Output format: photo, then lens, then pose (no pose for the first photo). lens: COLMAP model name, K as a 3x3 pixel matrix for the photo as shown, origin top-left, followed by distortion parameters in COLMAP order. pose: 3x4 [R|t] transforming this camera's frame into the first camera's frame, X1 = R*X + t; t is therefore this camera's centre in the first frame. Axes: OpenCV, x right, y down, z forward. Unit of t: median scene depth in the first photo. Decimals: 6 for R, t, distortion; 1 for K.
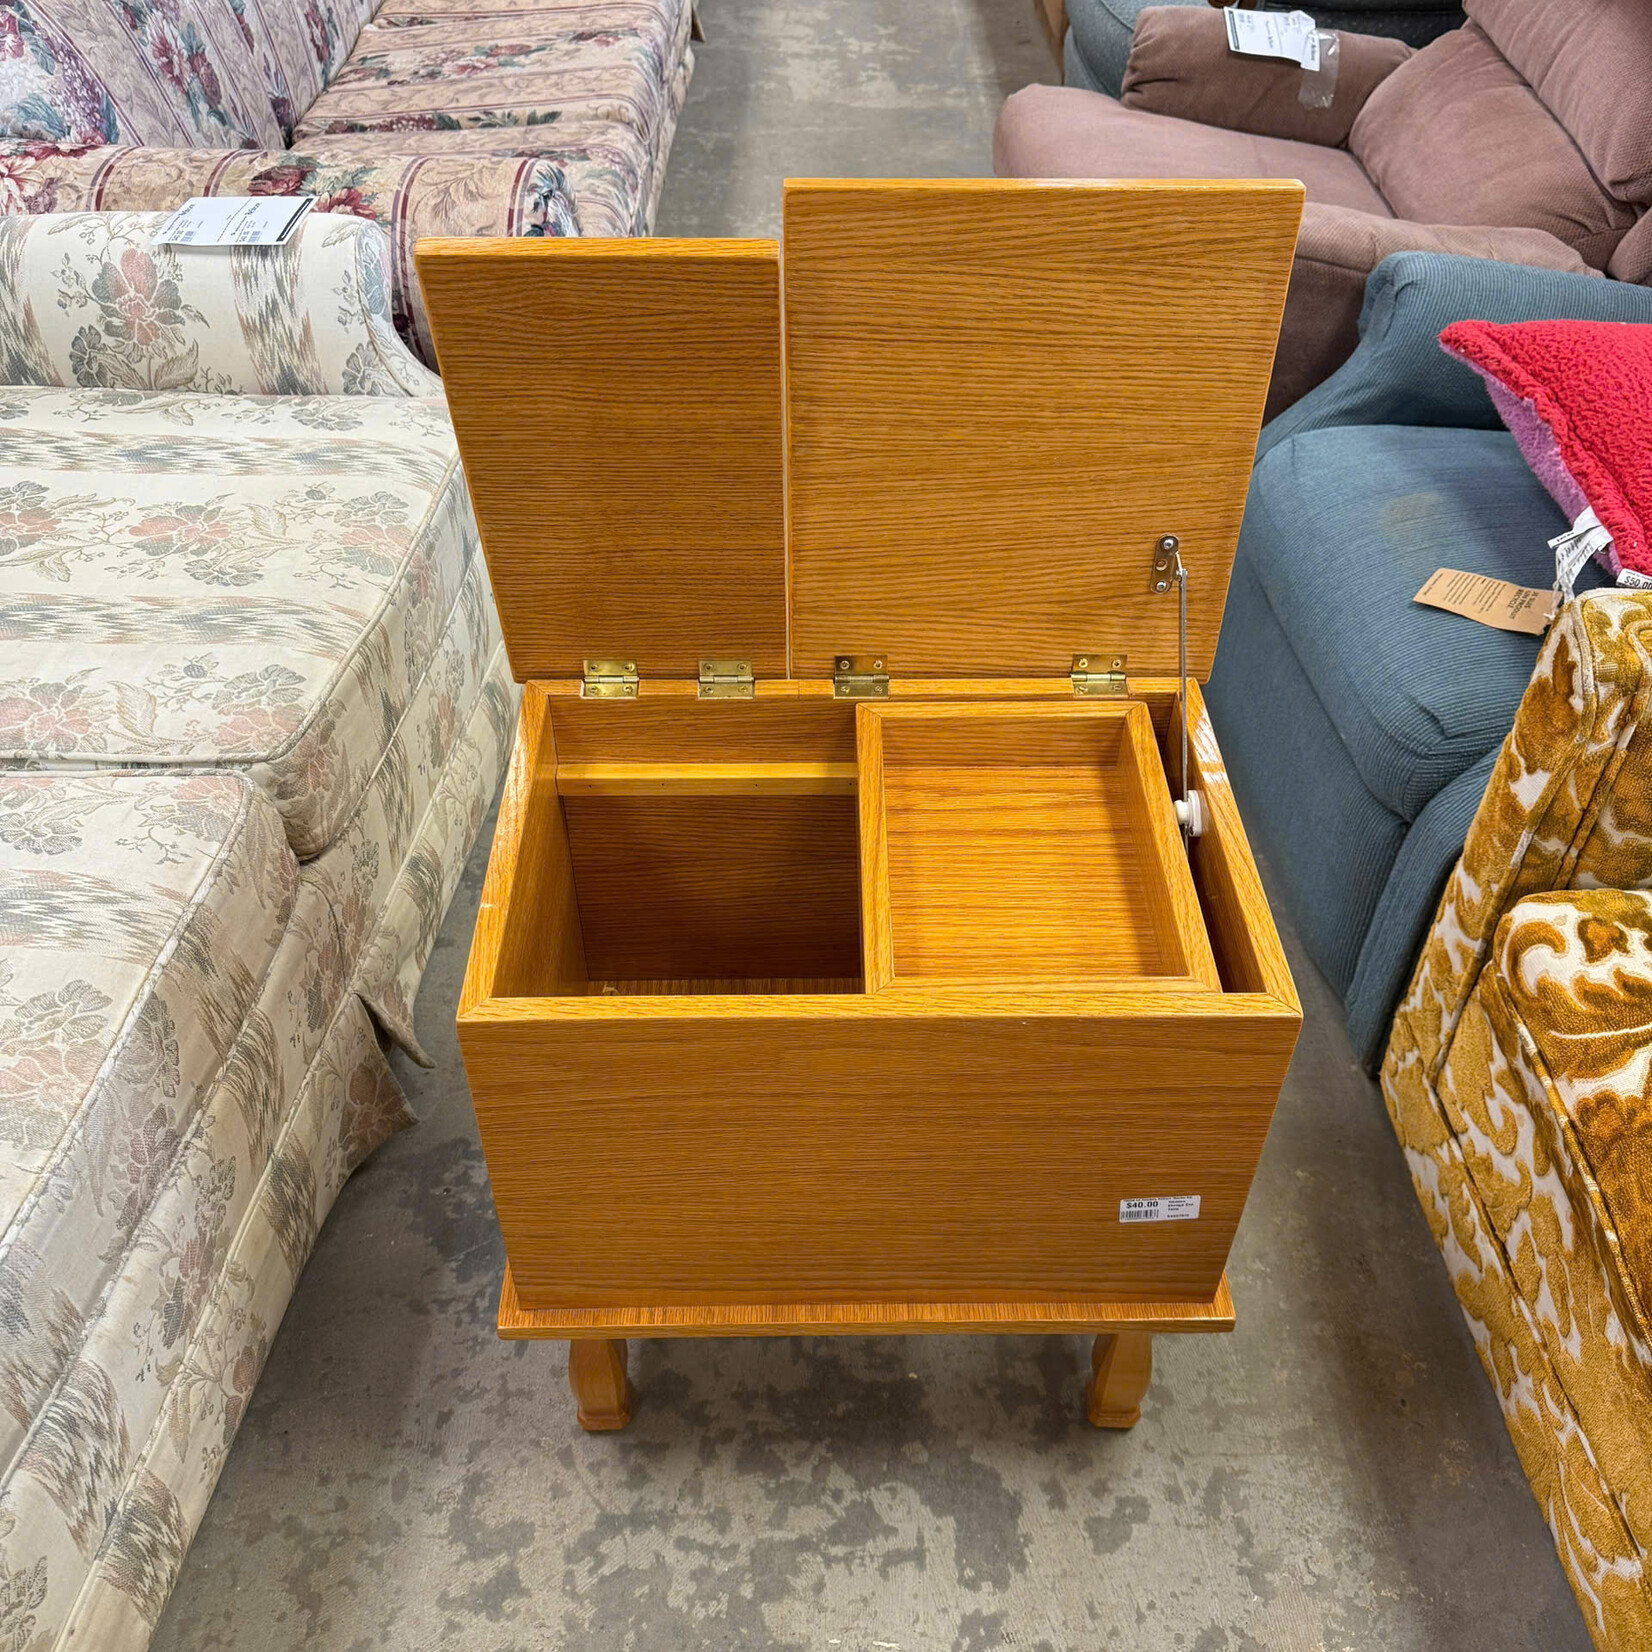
lens RADIAL K [[1589.6, 0, 831.8], [0, 1589.6, 828.1], [0, 0, 1]] dist [-0.004097, 0.000000]
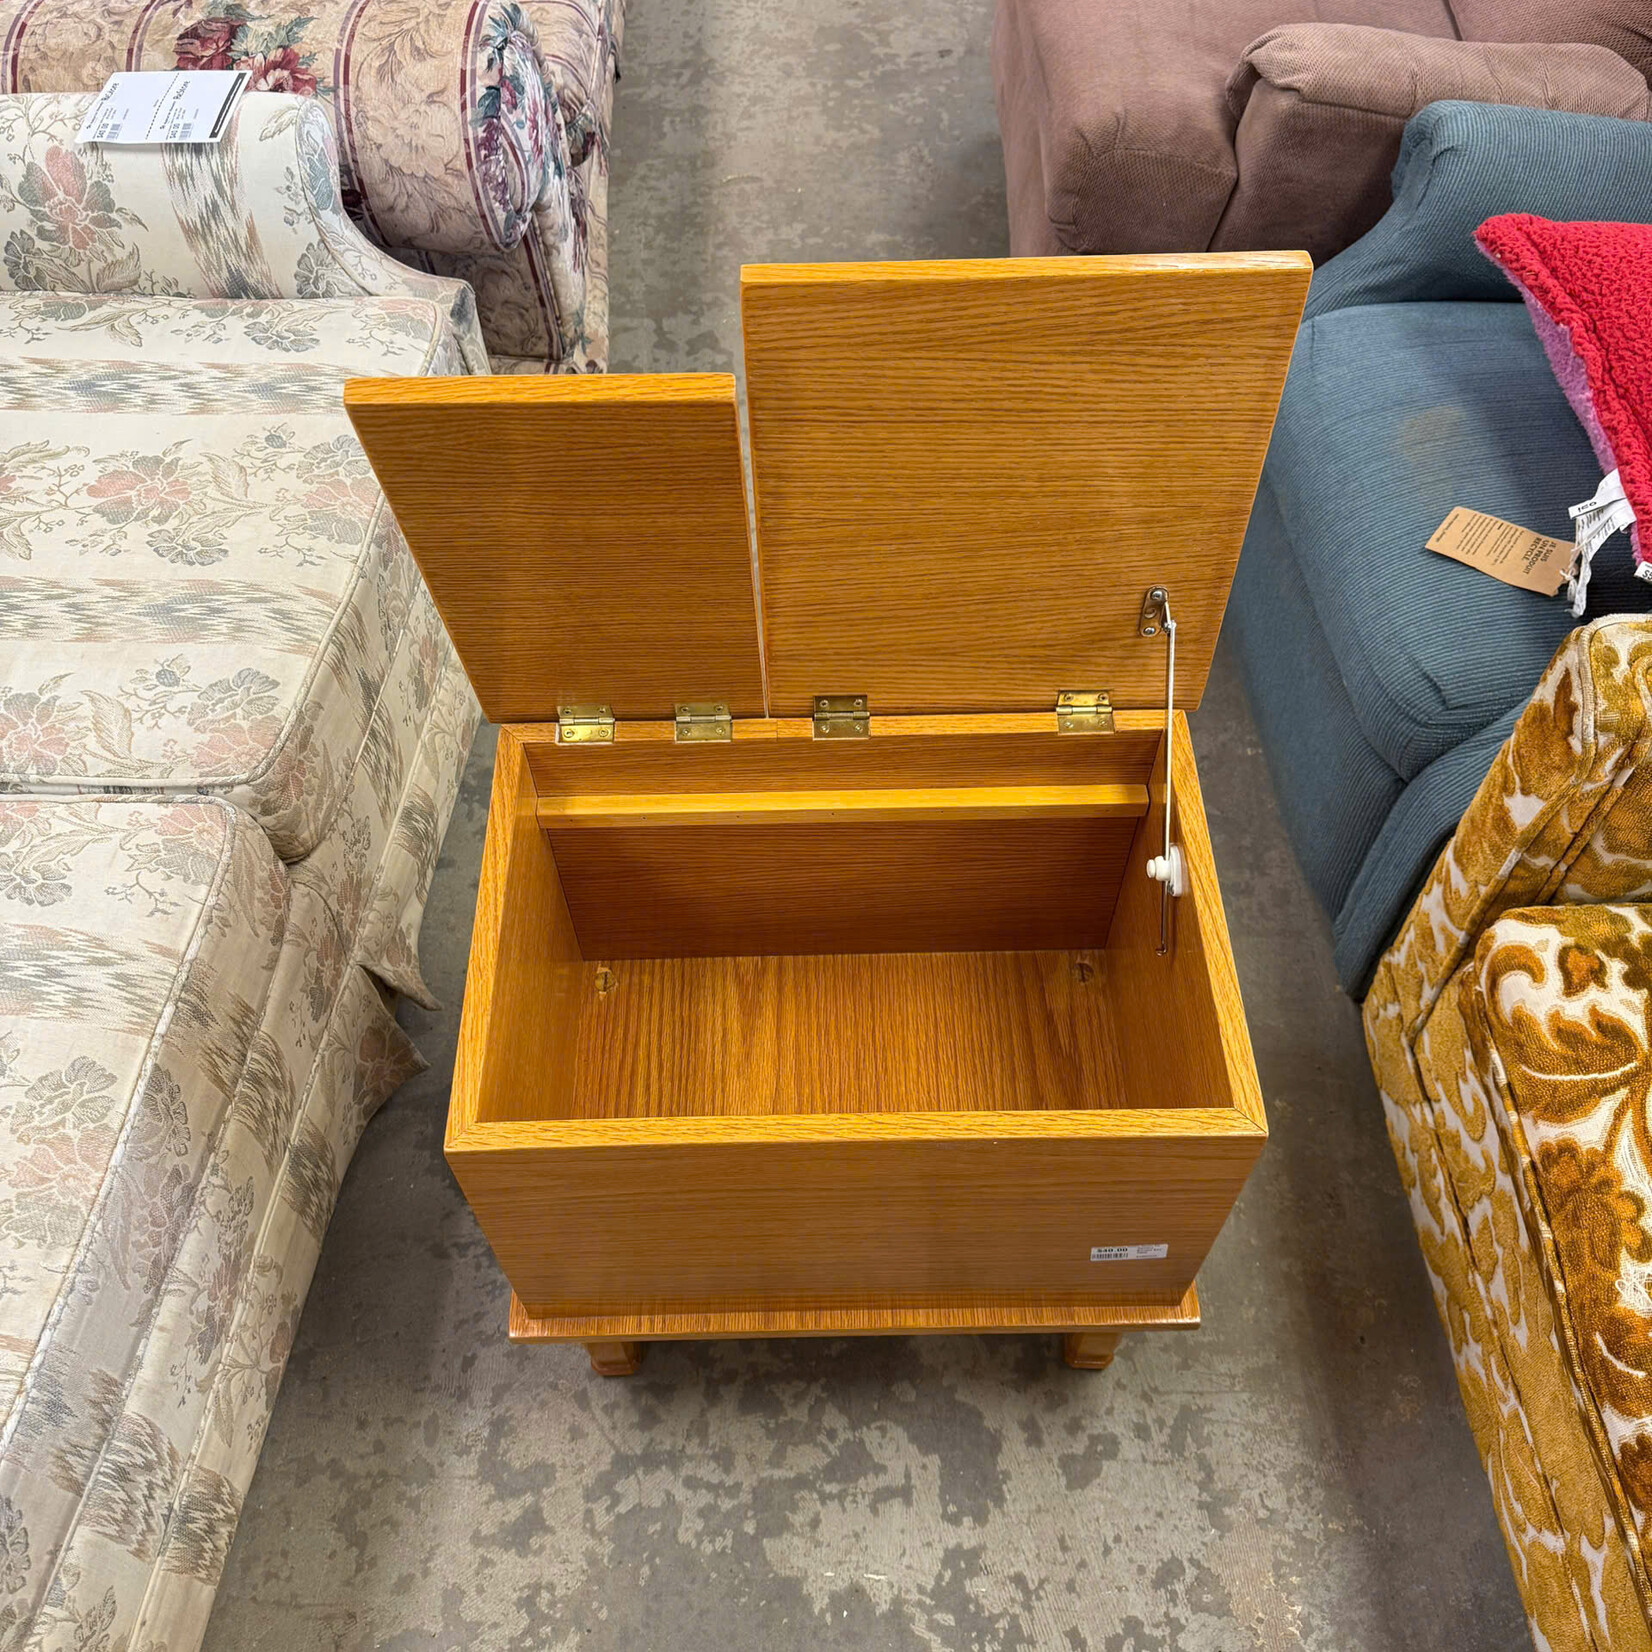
lens RADIAL K [[1589.6, 0, 821.5], [0, 1589.6, 823.1], [0, 0, 1]] dist [-0.004097, 0.000000]
pose [[0.999706, -0.012341, -0.020891, 0.024333], [0.016573, 0.976155, 0.216439, -0.224336], [0.017722, -0.216721, 0.976073, 0.028499]]
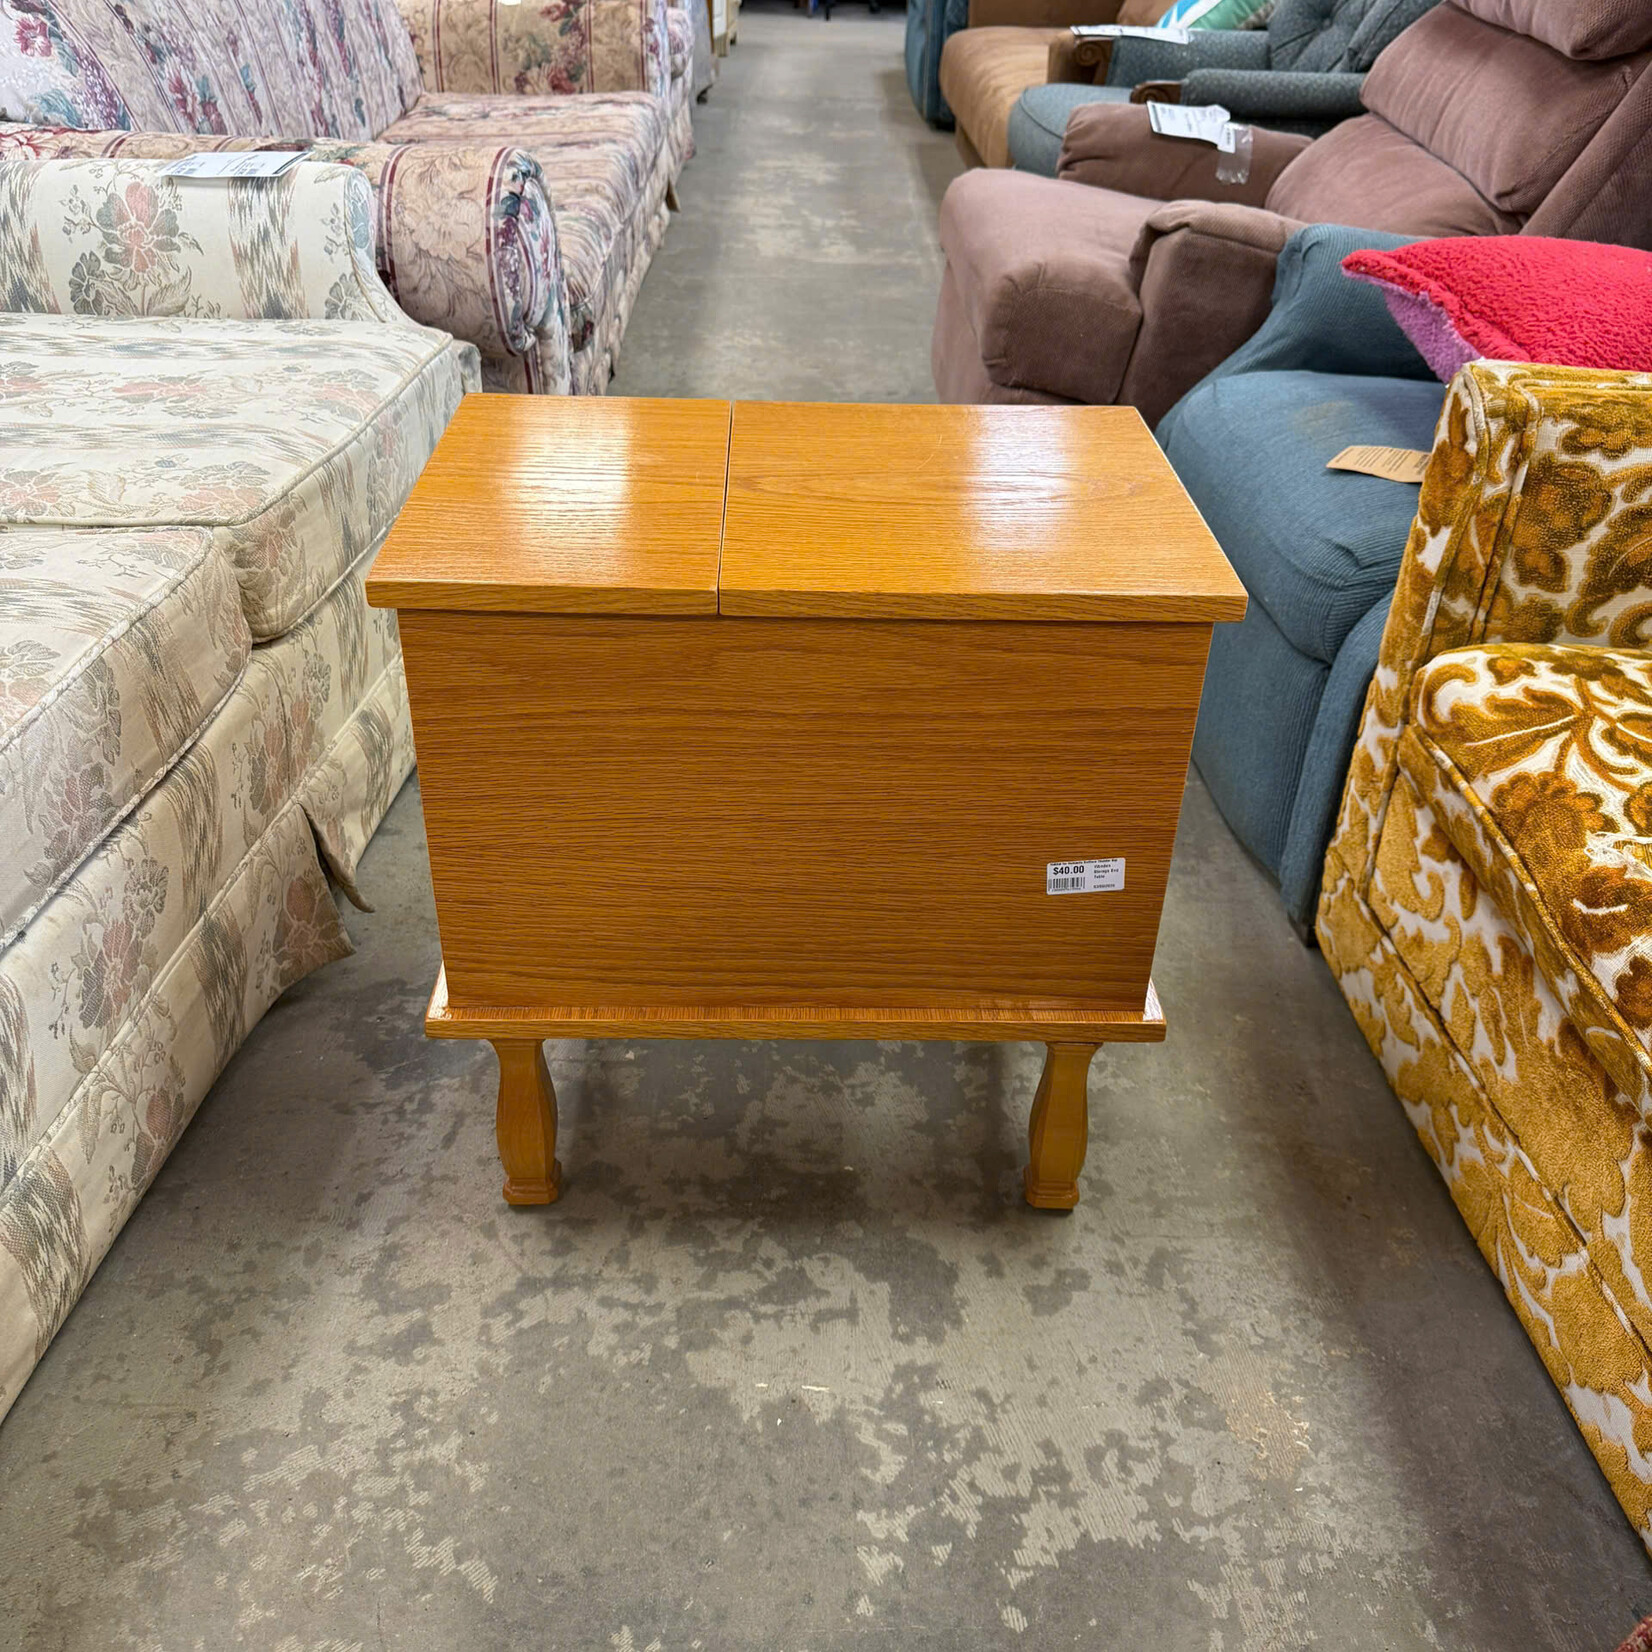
lens RADIAL K [[1589.6, 0, 829.5], [0, 1589.6, 827.8], [0, 0, 1]] dist [-0.004097, 0.000000]
pose [[0.999731, 0.012134, 0.019772, 0.018339], [-0.008556, 0.985077, -0.171901, 0.323011], [-0.021563, 0.171686, 0.984916, 0.002871]]
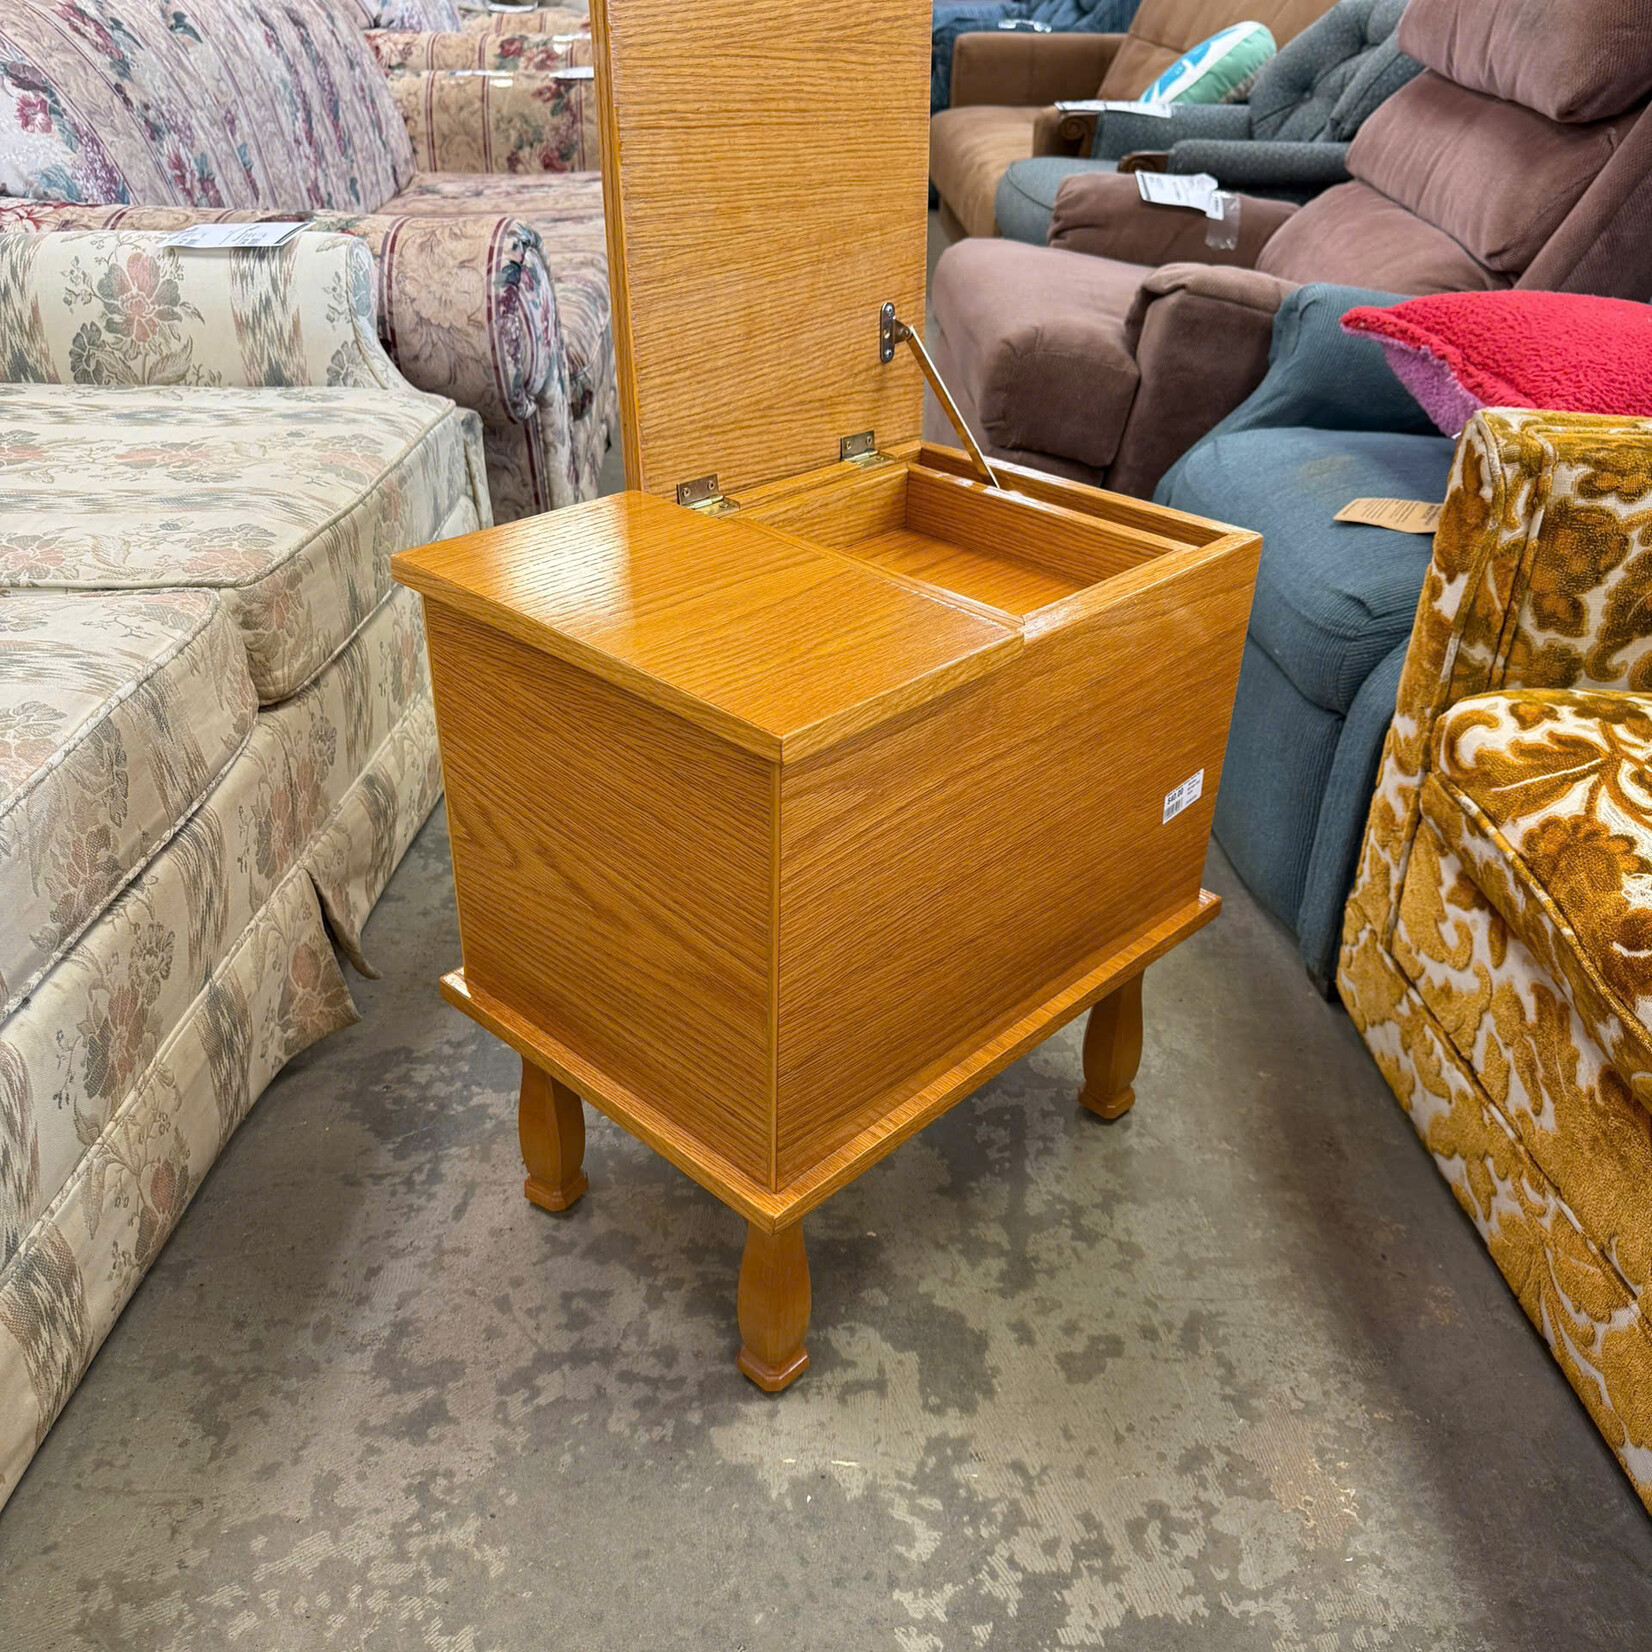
lens RADIAL K [[1589.6, 0, 832.8], [0, 1589.6, 829.9], [0, 0, 1]] dist [-0.004097, 0.000000]
pose [[0.999566, -0.000336, 0.029470, -0.000061], [0.006672, 0.976558, -0.215151, 0.329918], [-0.028706, 0.215254, 0.976136, 0.020441]]
